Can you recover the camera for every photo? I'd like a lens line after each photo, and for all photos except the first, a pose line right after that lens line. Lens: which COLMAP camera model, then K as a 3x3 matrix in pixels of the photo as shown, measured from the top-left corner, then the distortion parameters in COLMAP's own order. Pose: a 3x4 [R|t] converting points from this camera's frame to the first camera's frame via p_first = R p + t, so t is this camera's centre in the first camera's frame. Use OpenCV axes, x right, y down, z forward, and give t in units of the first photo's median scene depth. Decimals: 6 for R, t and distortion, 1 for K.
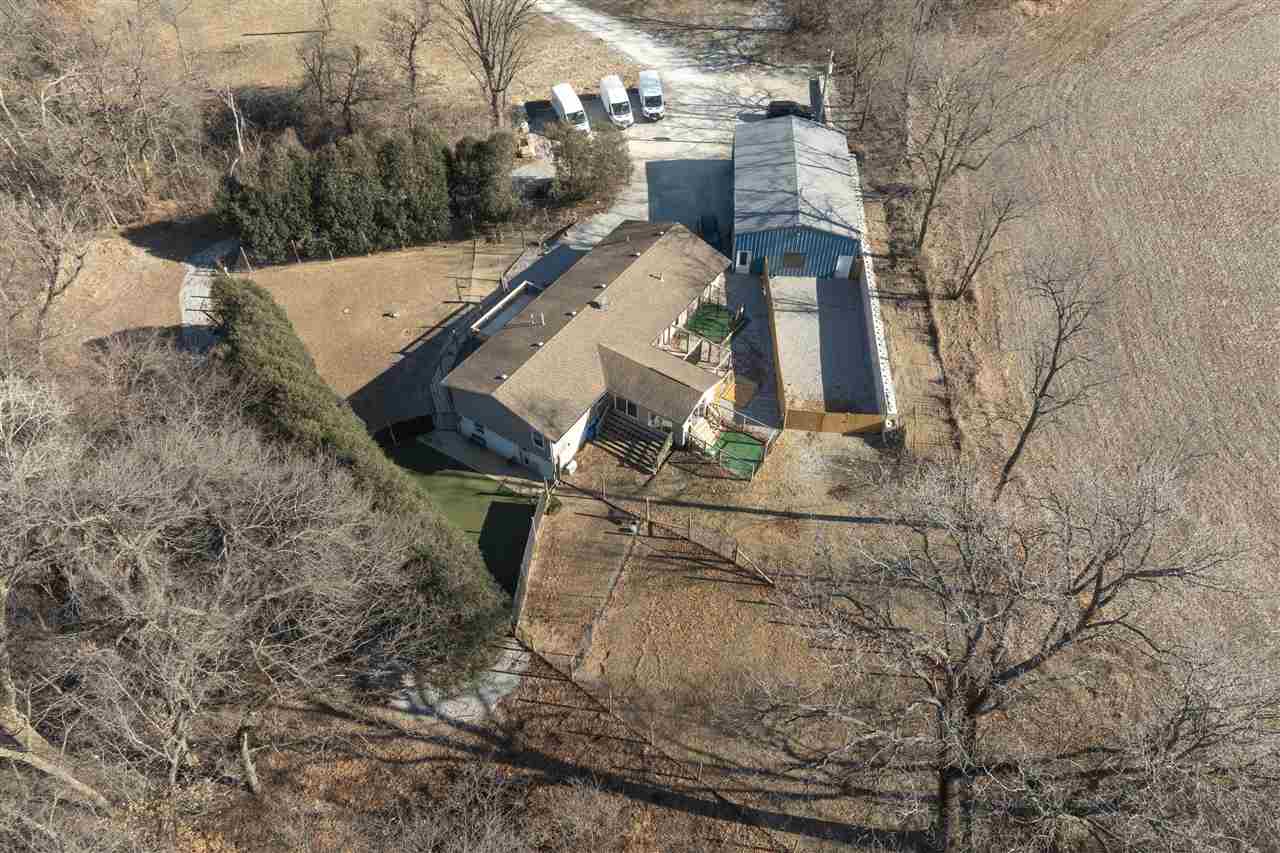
lens RADIAL K [[909.9, 0, 634.3], [0, 909.9, 474.1], [0, 0, 1]] dist [-0.035059, -0.000415]
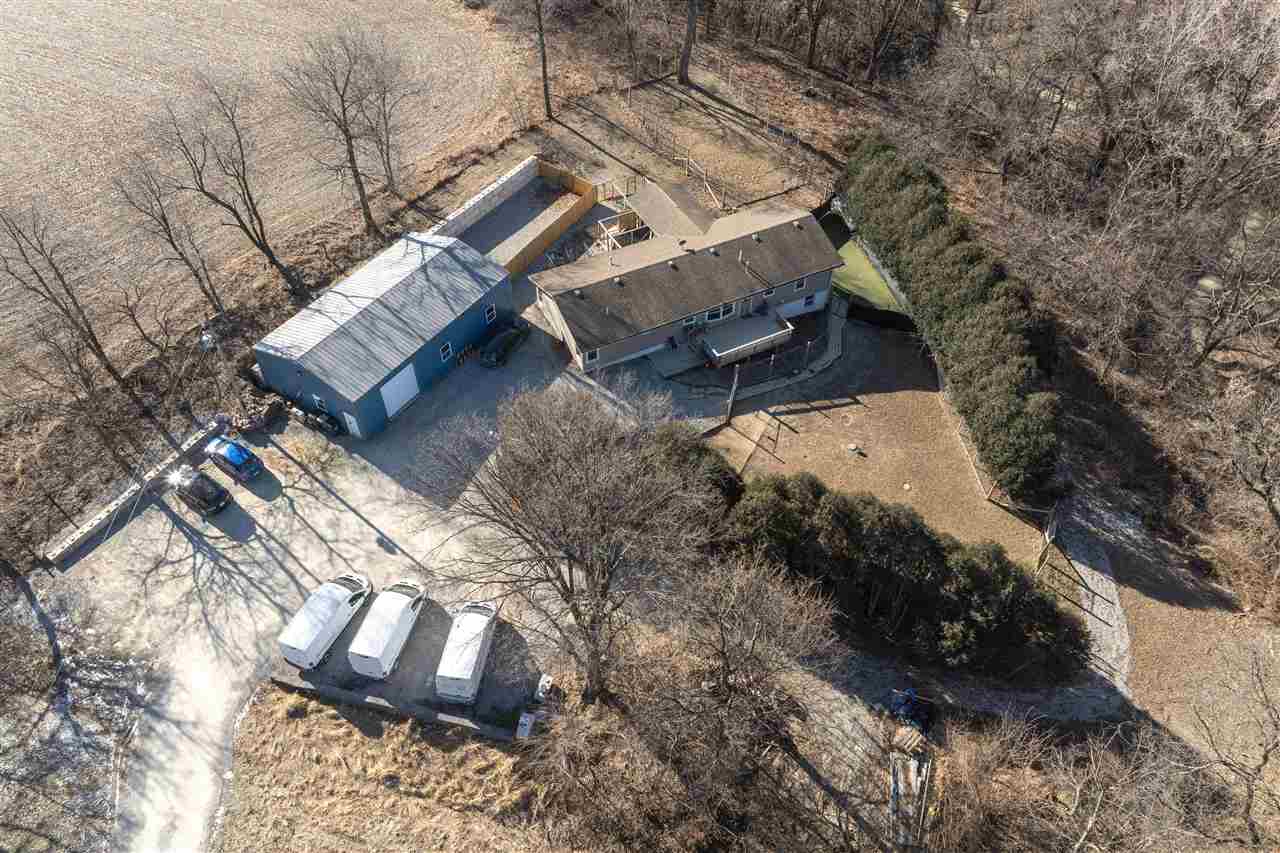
lens RADIAL K [[906.9, 0, 635.1], [0, 906.9, 364.2], [0, 0, 1]] dist [-0.058943, 0.032421]
pose [[-0.872028, -0.345658, 0.346536, -0.377948], [0.372261, -0.008699, 0.928087, -1.127521], [-0.317787, 0.938320, 0.136261, 0.934111]]
